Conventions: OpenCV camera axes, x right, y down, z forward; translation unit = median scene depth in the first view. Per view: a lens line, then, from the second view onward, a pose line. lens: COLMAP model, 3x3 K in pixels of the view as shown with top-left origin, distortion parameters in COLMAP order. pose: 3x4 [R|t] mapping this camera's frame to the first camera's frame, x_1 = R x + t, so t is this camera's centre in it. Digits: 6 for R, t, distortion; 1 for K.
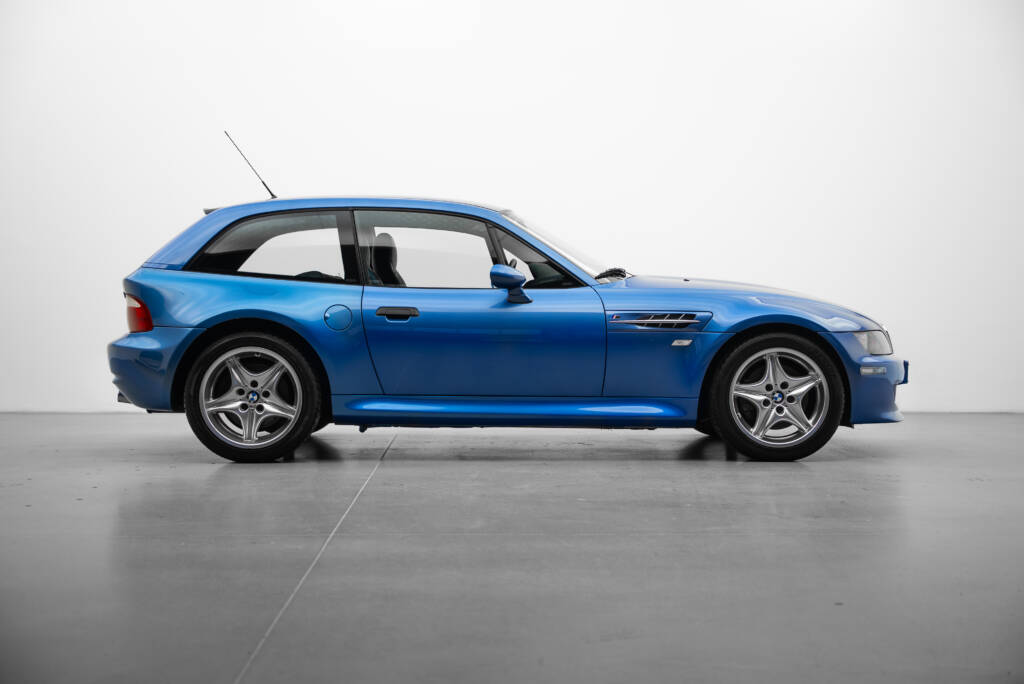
lens RADIAL K [[1461.6, 0, 513.5], [0, 1461.6, 343.4], [0, 0, 1]] dist [0.119400, 0.000000]
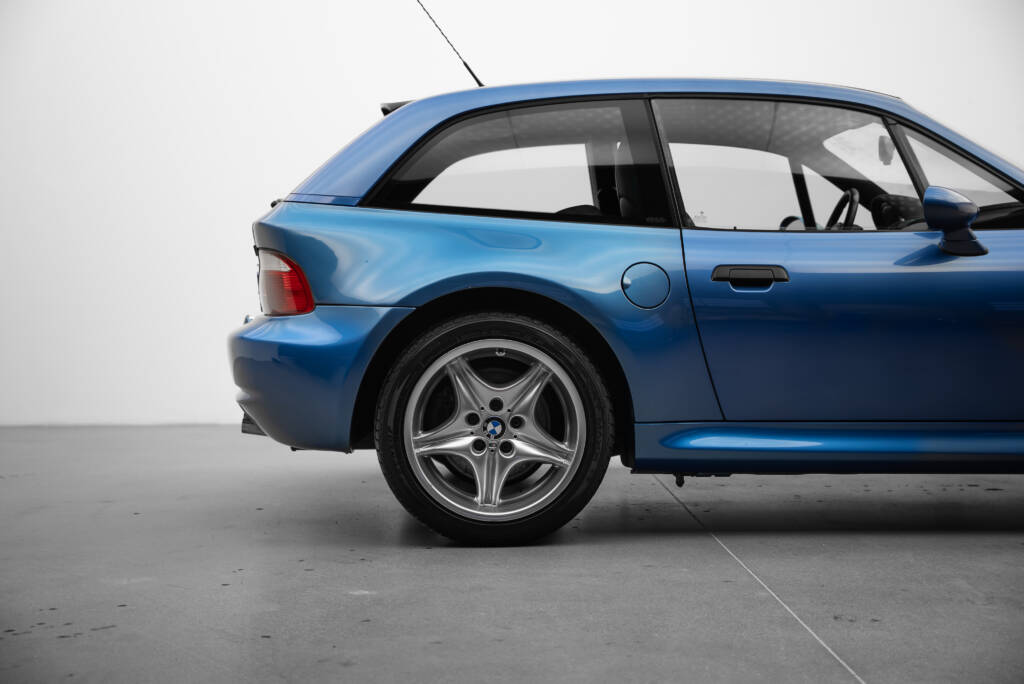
lens RADIAL K [[1461.6, 0, 505.5], [0, 1461.6, 294.7], [0, 0, 1]] dist [0.119400, 0.000000]
pose [[0.999885, -0.011056, 0.010419, -0.177430], [0.011133, 0.999911, -0.007328, -0.010344], [-0.010337, 0.007443, 0.999919, 0.434195]]
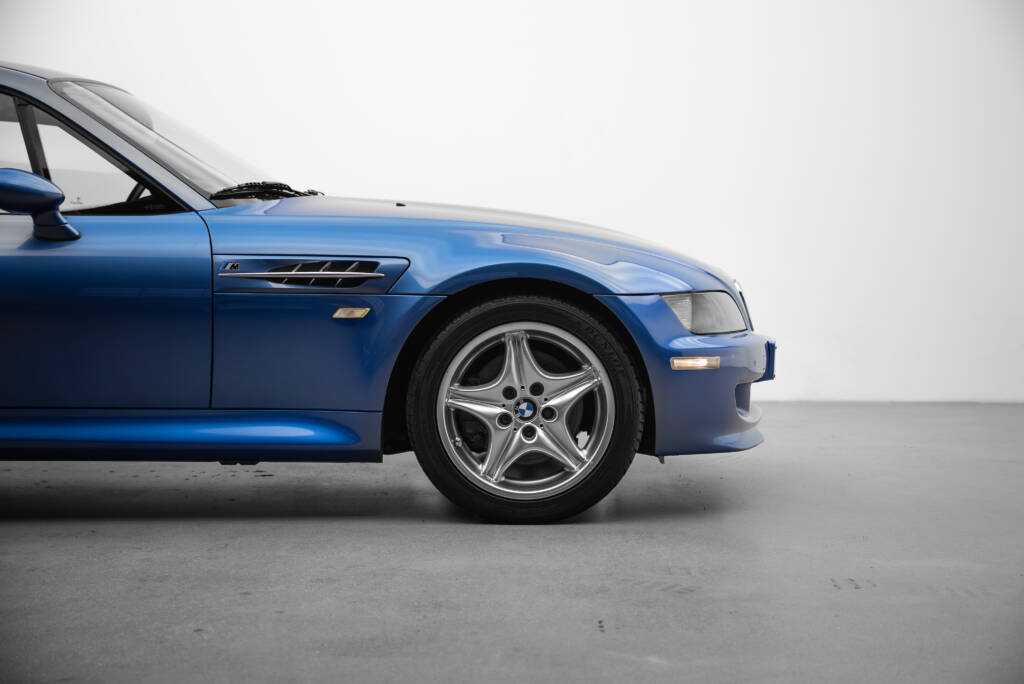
lens RADIAL K [[1461.6, 0, 510.8], [0, 1461.6, 344.3], [0, 0, 1]] dist [0.119400, 0.000000]
pose [[0.999982, 0.003044, -0.005219, 0.177295], [-0.002874, 0.999470, 0.032423, -0.006750], [0.005314, -0.032408, 0.999461, 0.437307]]
